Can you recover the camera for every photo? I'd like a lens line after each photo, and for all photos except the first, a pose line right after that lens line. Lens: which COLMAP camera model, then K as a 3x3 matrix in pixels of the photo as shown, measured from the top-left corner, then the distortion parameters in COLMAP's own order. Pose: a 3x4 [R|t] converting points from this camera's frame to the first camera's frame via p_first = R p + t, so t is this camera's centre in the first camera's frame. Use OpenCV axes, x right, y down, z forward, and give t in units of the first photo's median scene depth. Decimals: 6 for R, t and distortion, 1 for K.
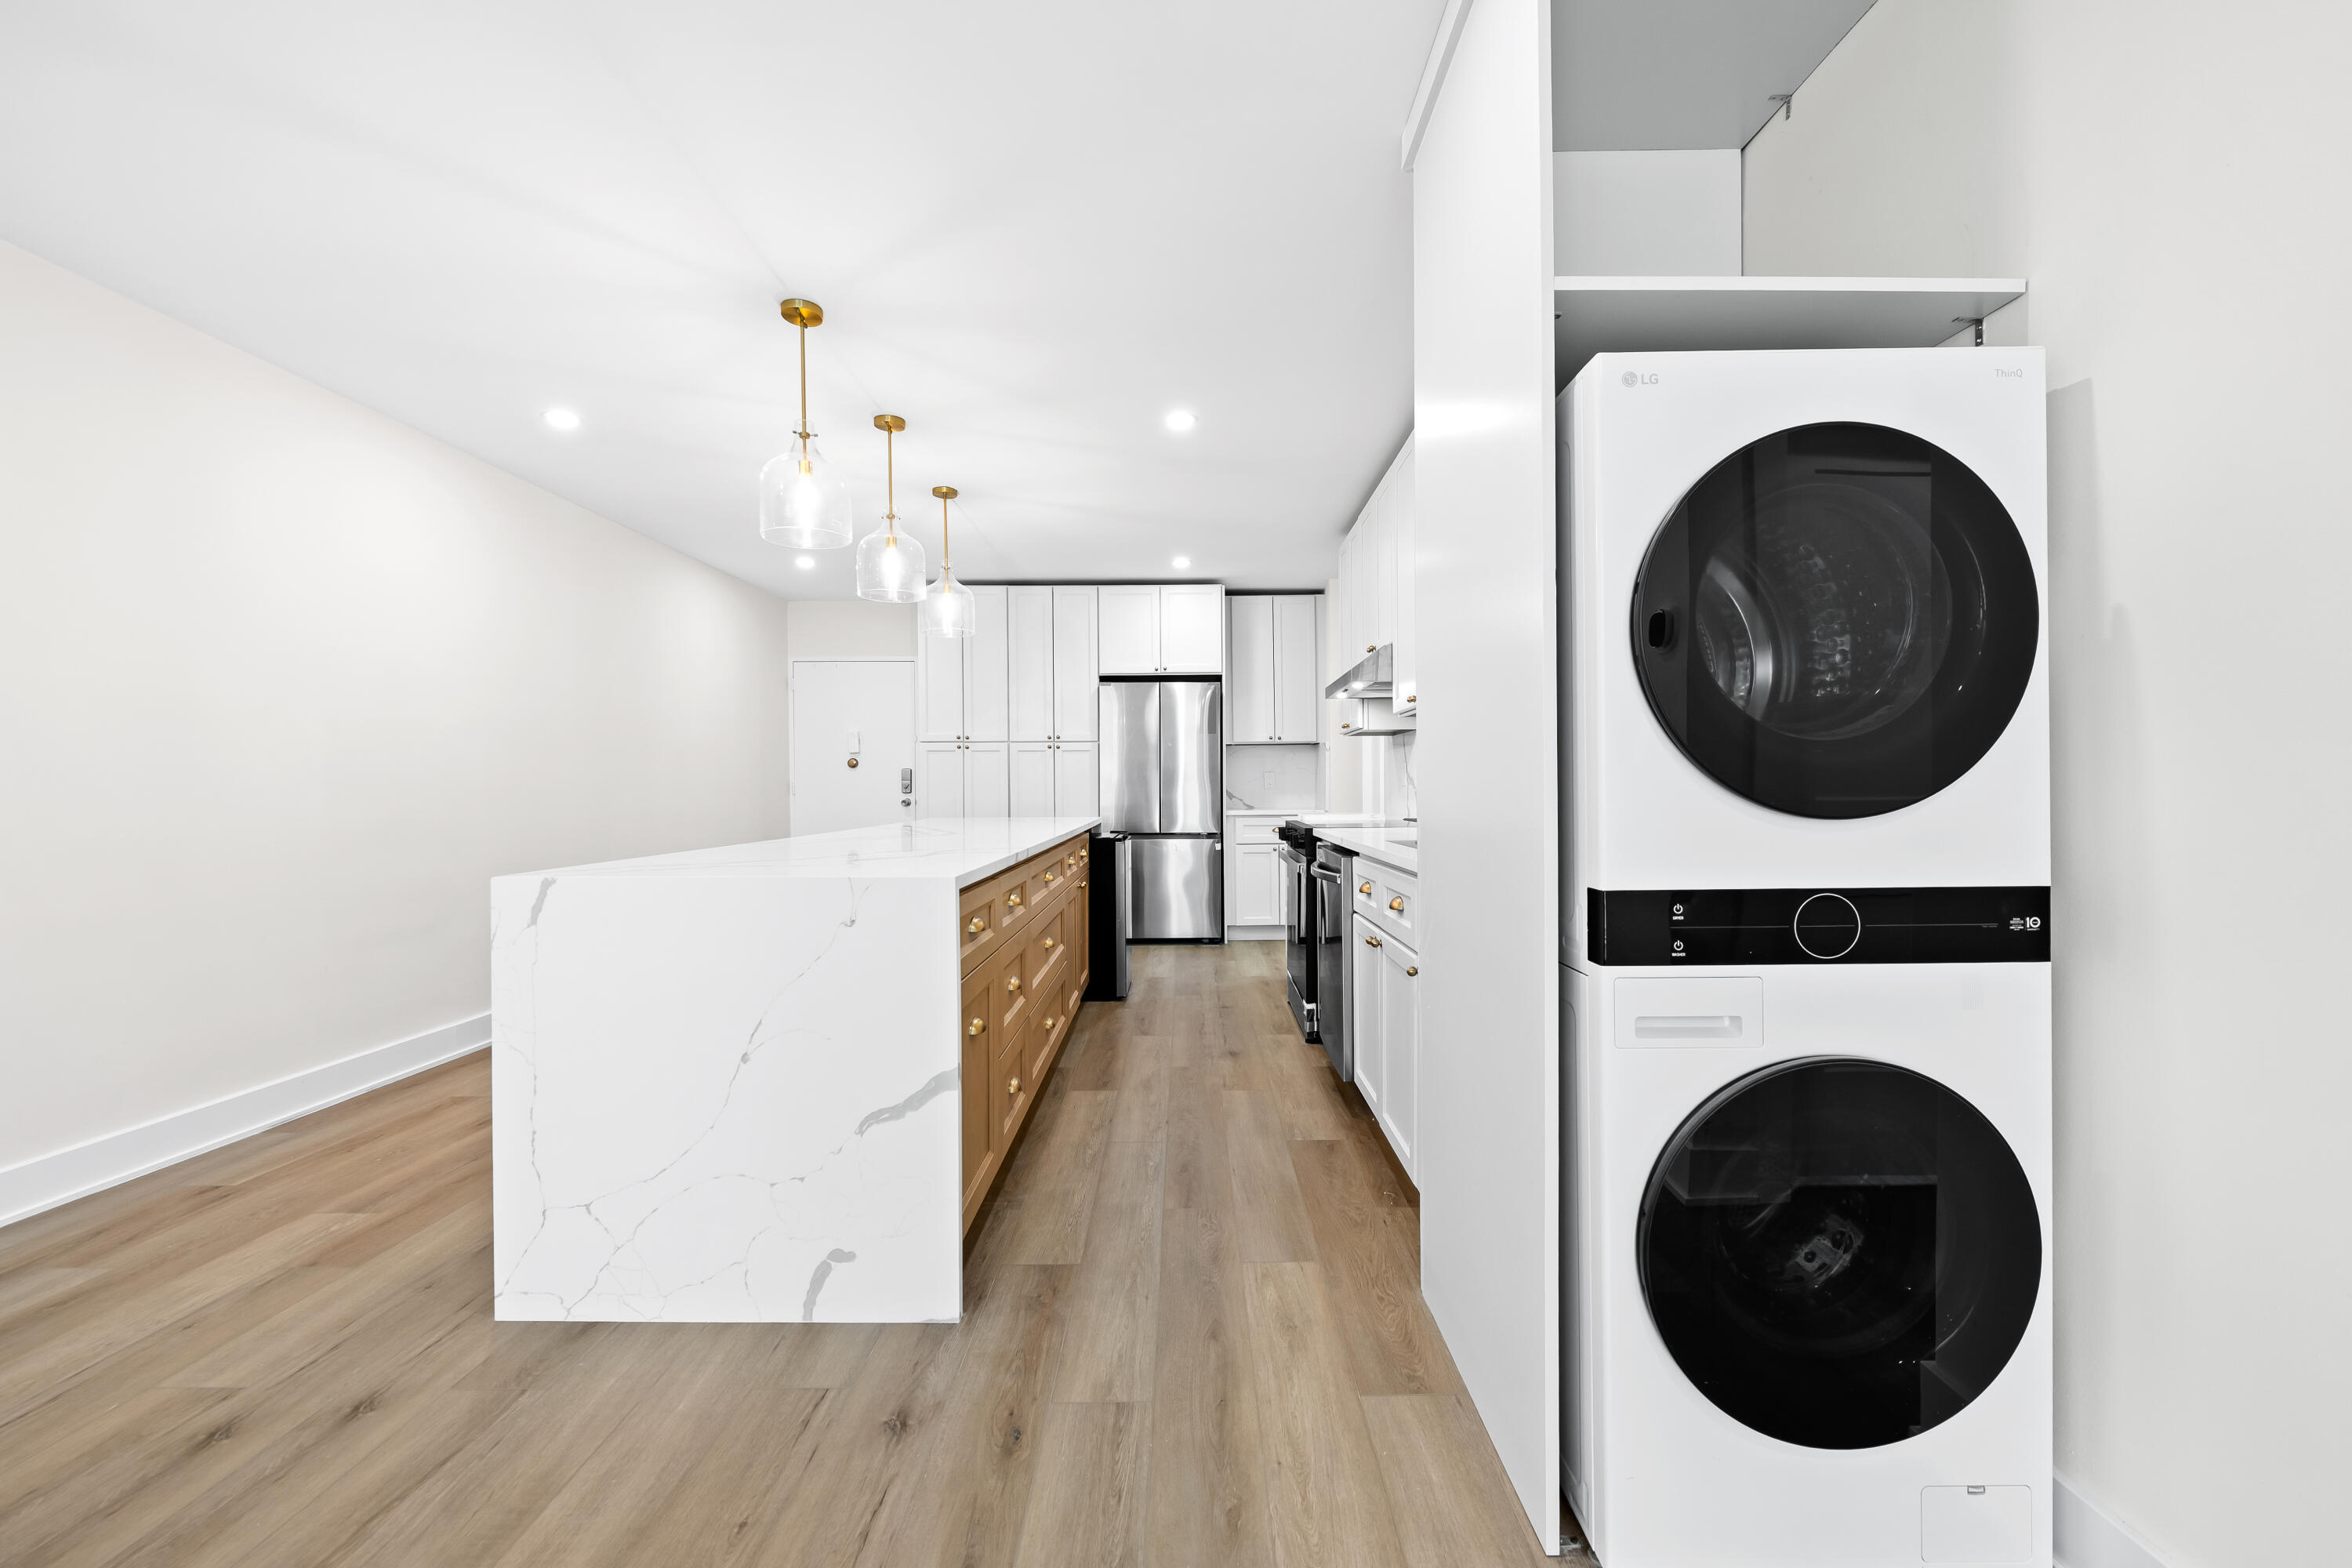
lens RADIAL K [[947.8, 0, 1184.4], [0, 947.8, 790.8], [0, 0, 1]] dist [0.002432, -0.004730]
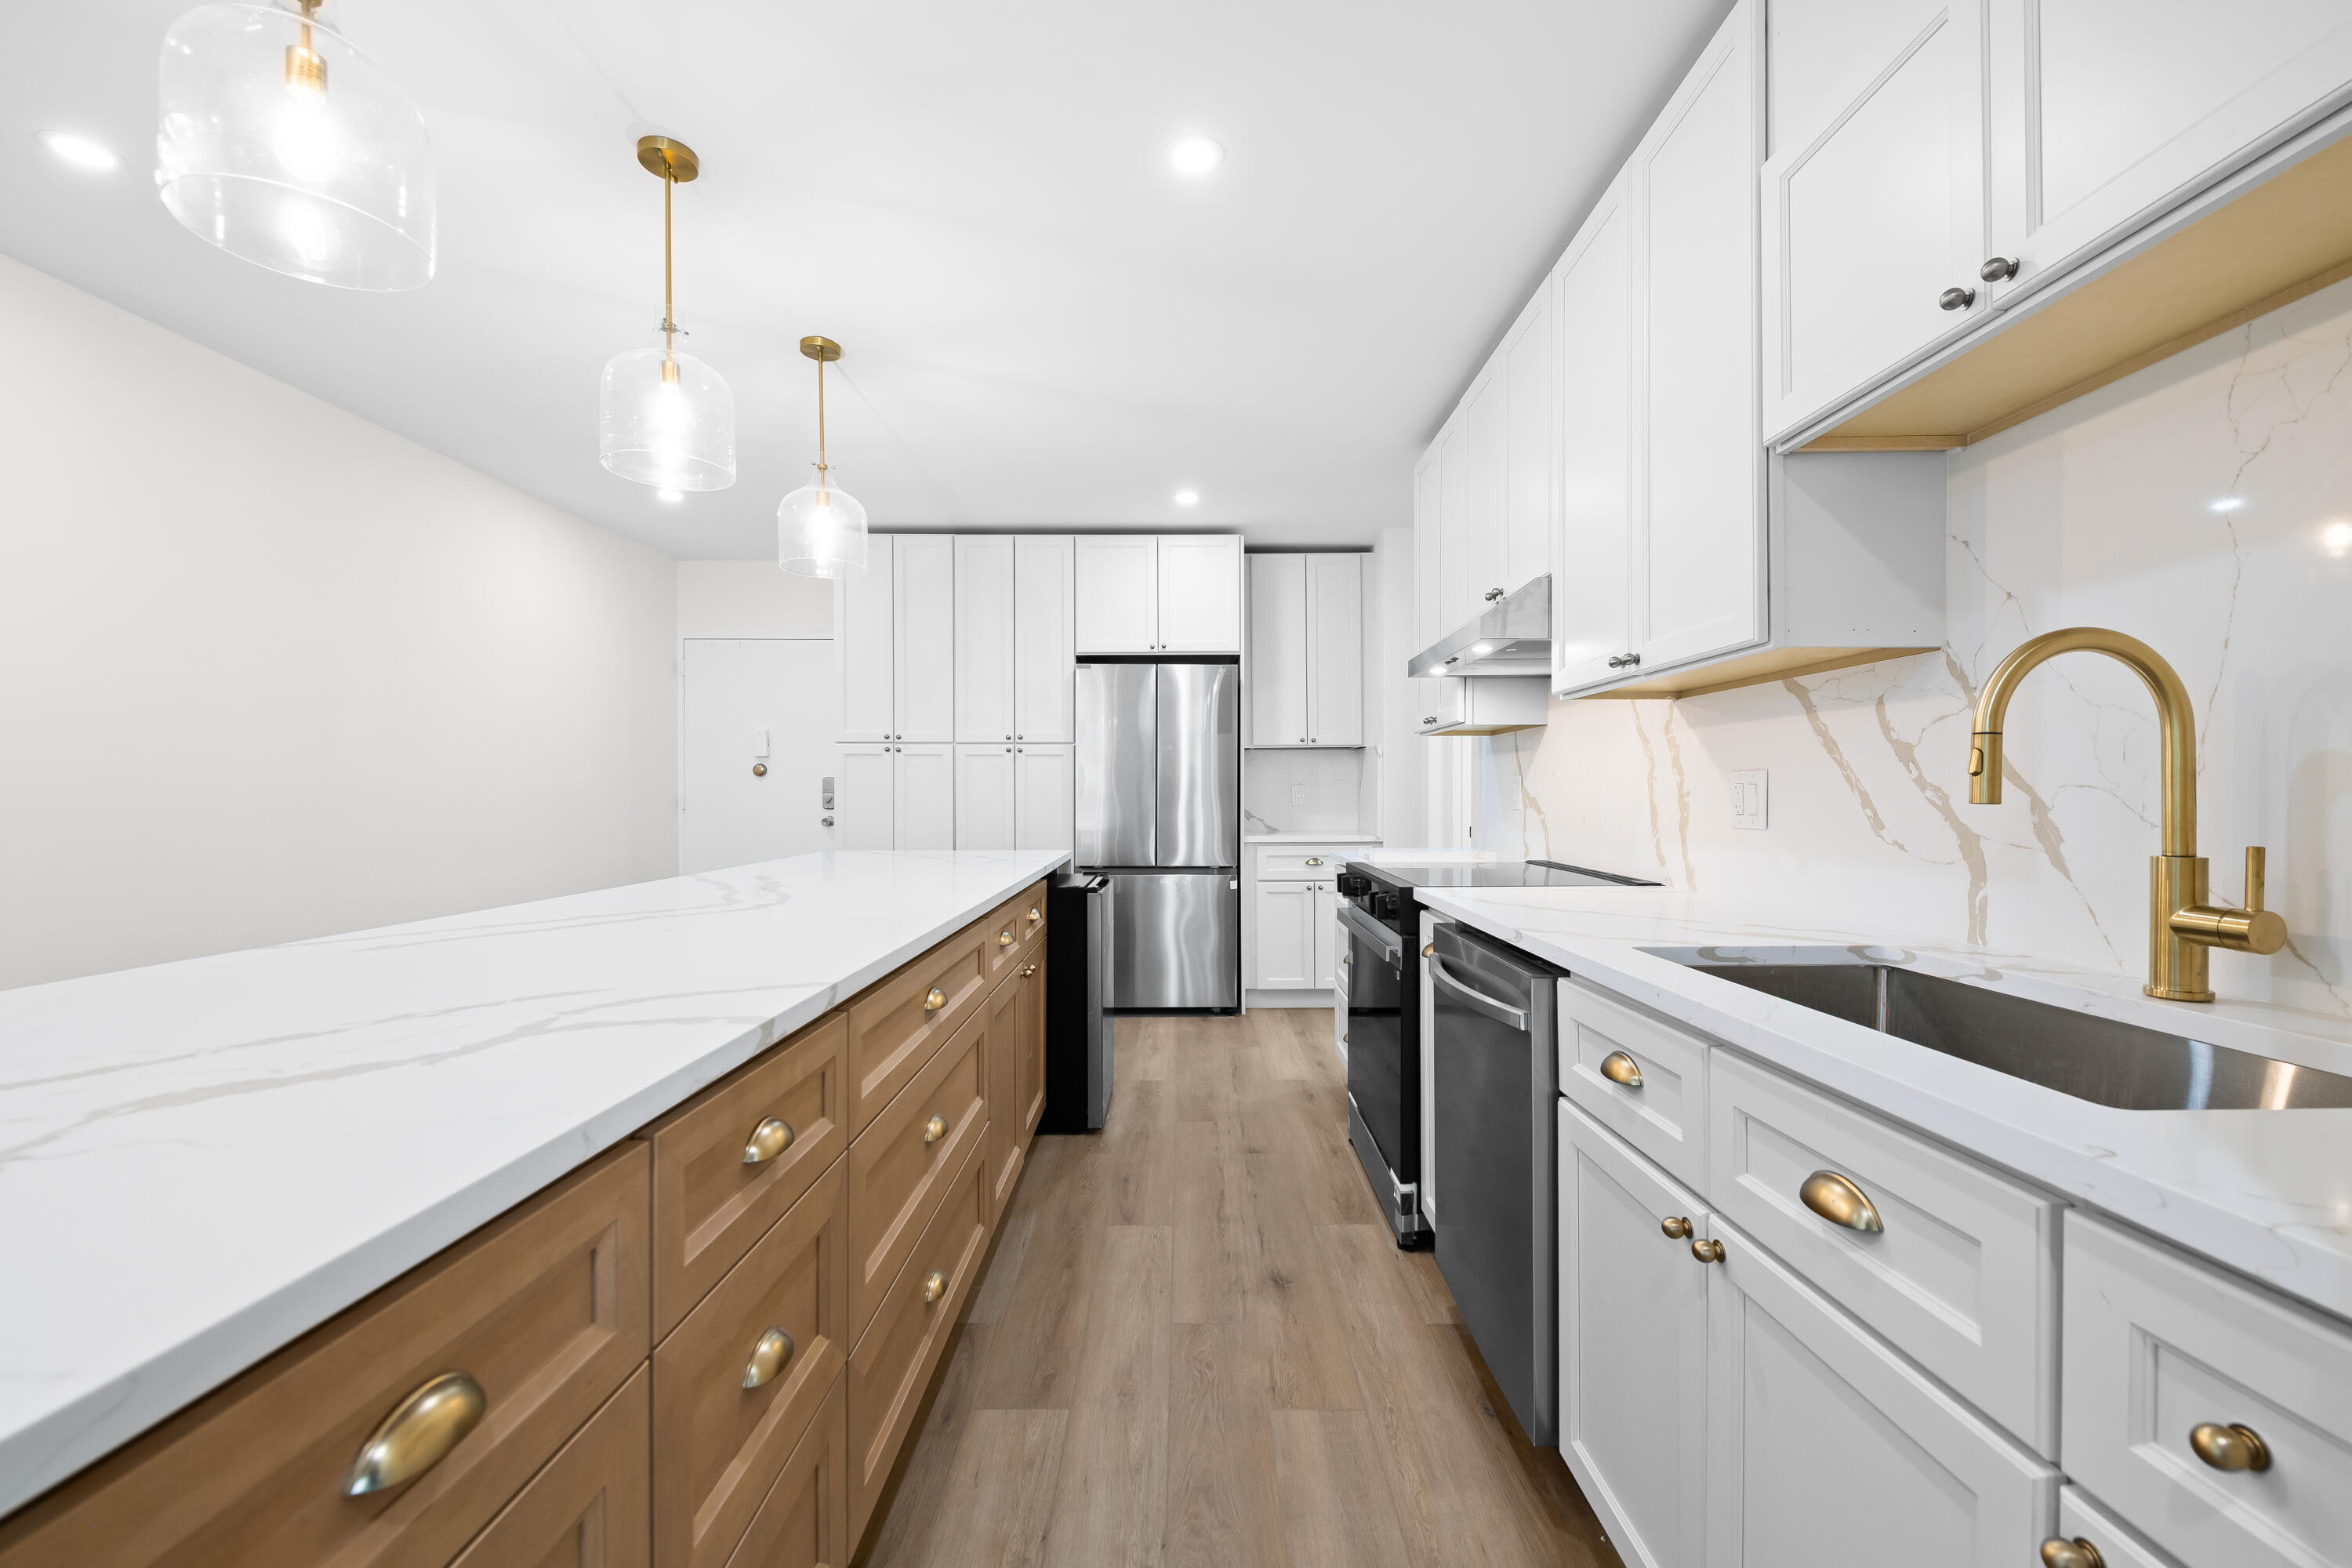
lens RADIAL K [[947.8, 0, 1184.4], [0, 947.8, 790.8], [0, 0, 1]] dist [0.002432, -0.004730]
pose [[0.999985, 0.005106, 0.002158, -0.009140], [-0.005092, 0.999964, -0.006815, -0.016889], [-0.002192, 0.006804, 0.999974, 0.433470]]
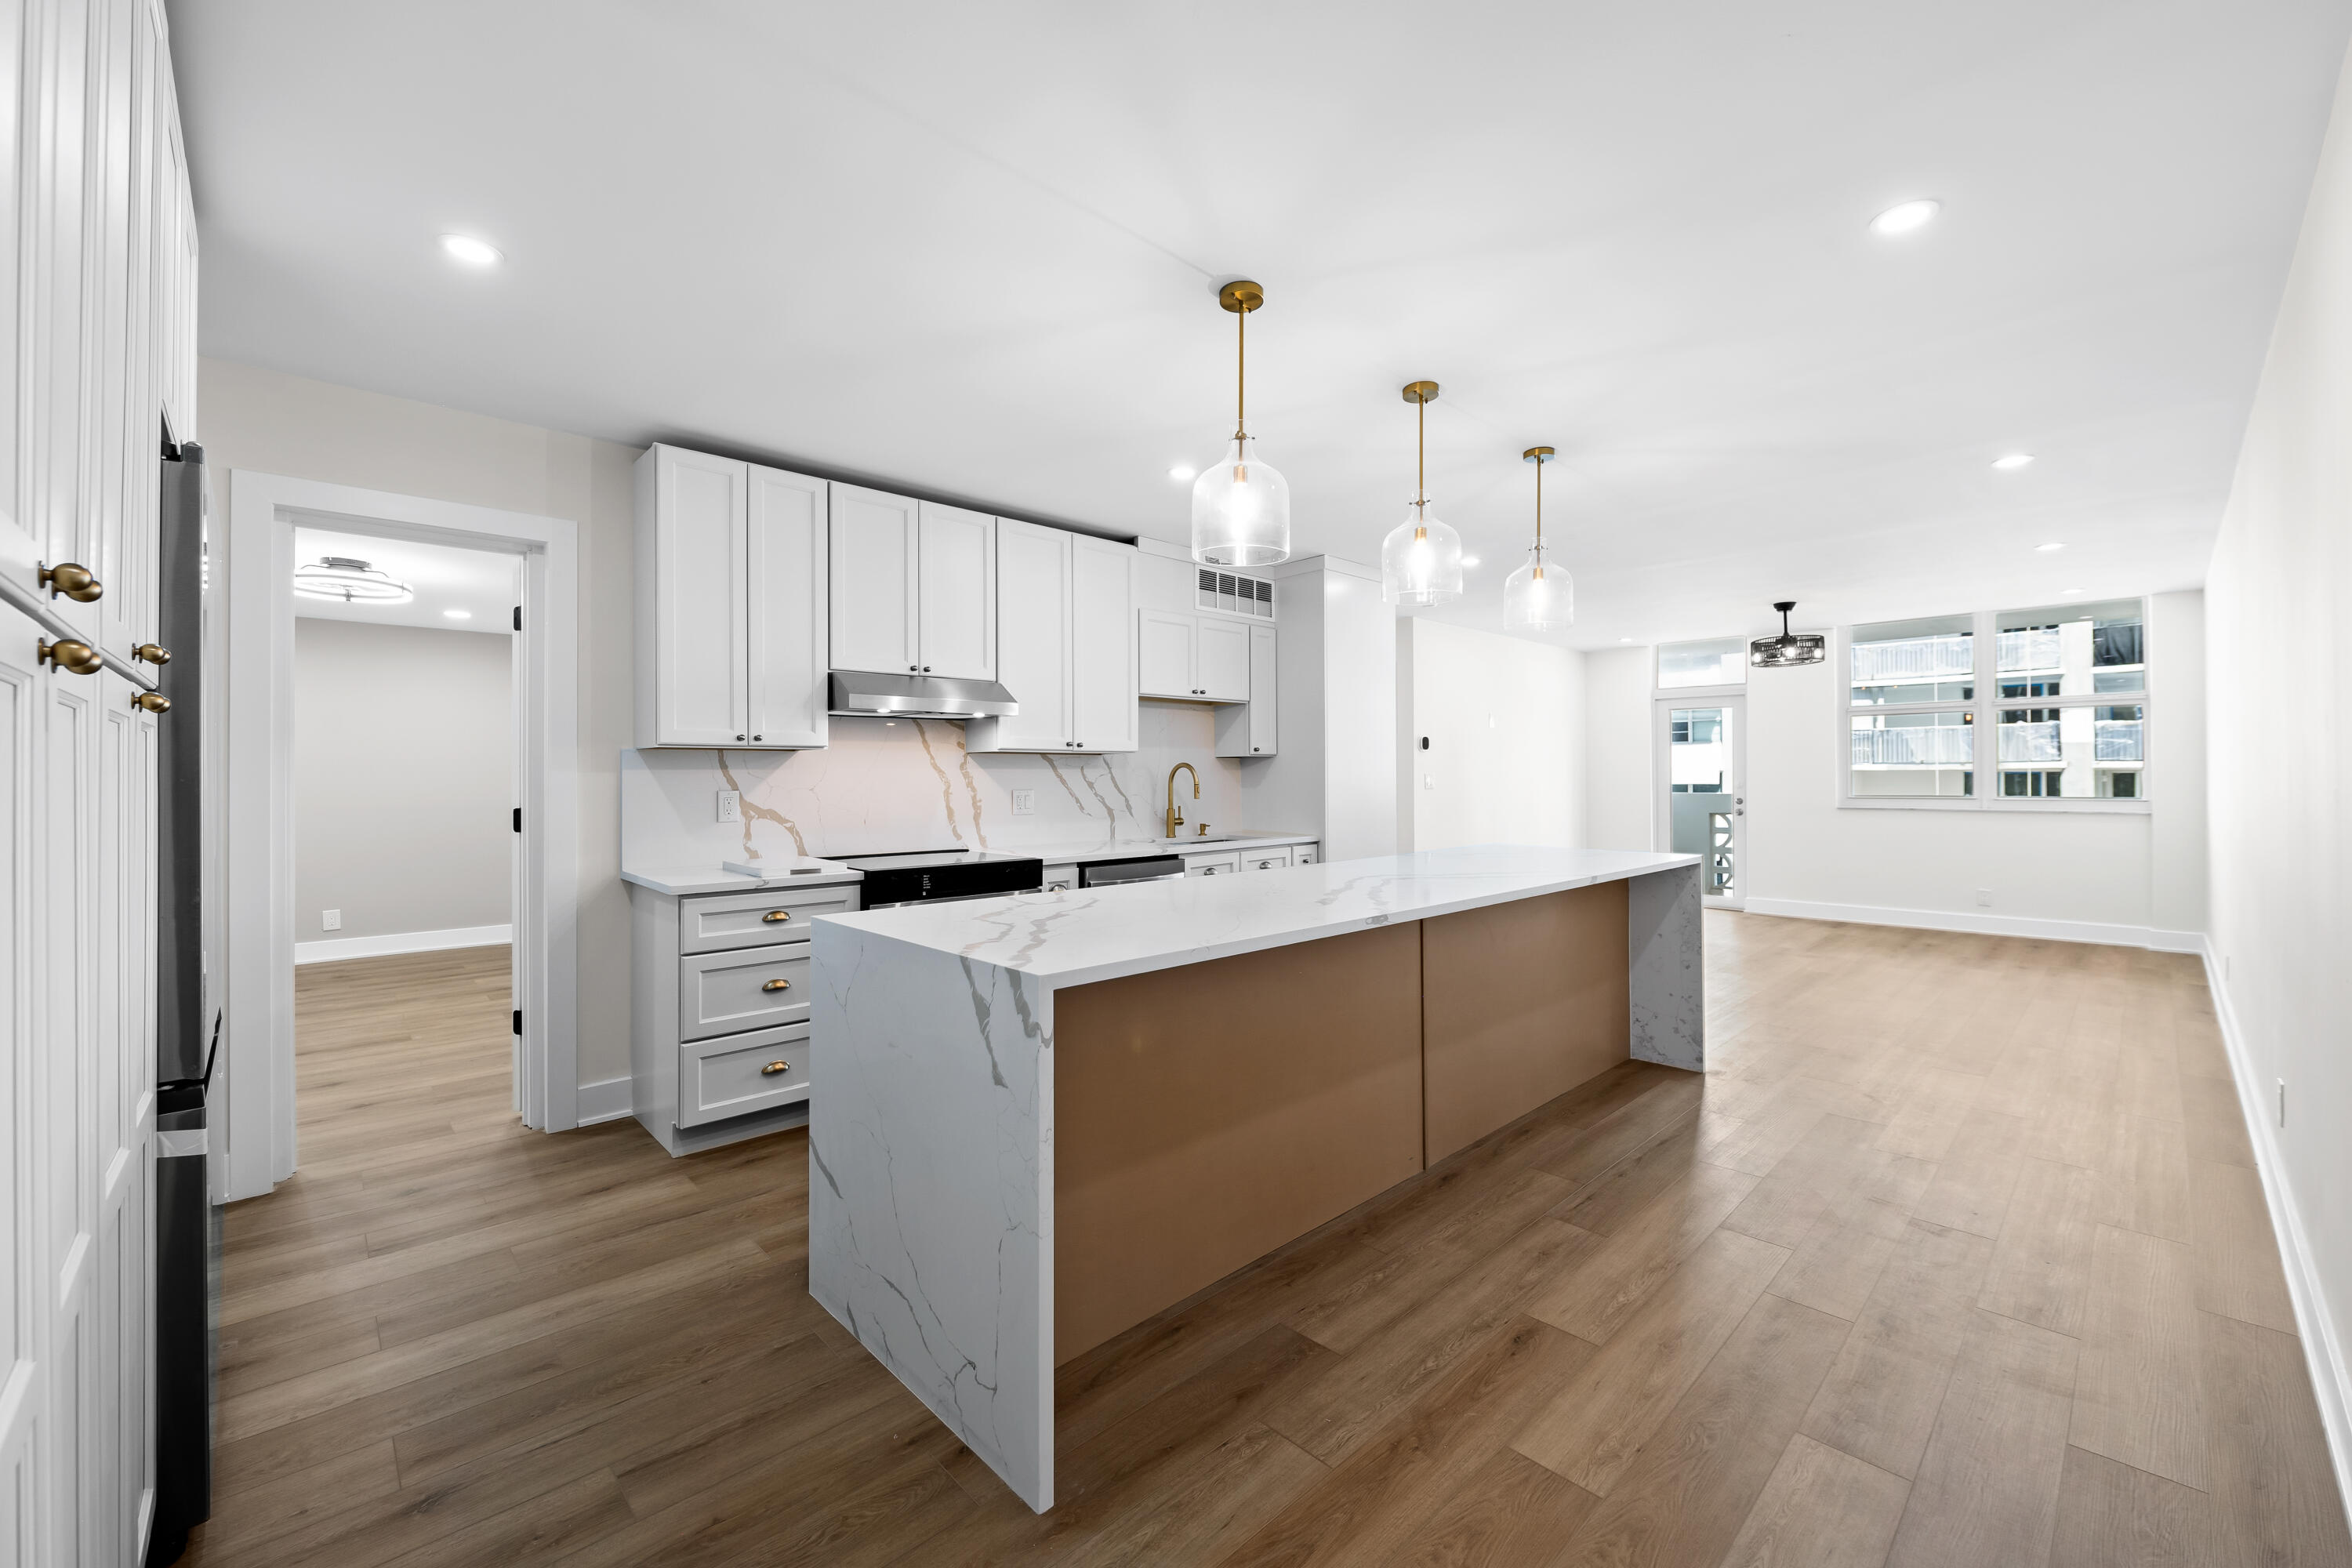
lens RADIAL K [[935.9, 0, 1178.2], [0, 935.9, 779.4], [0, 0, 1]] dist [0.000526, -0.002334]
pose [[-0.692192, 0.004802, 0.721697, -0.726414], [0.010614, 0.999937, 0.003526, -0.049677], [-0.721635, 0.010101, -0.692200, 1.675947]]
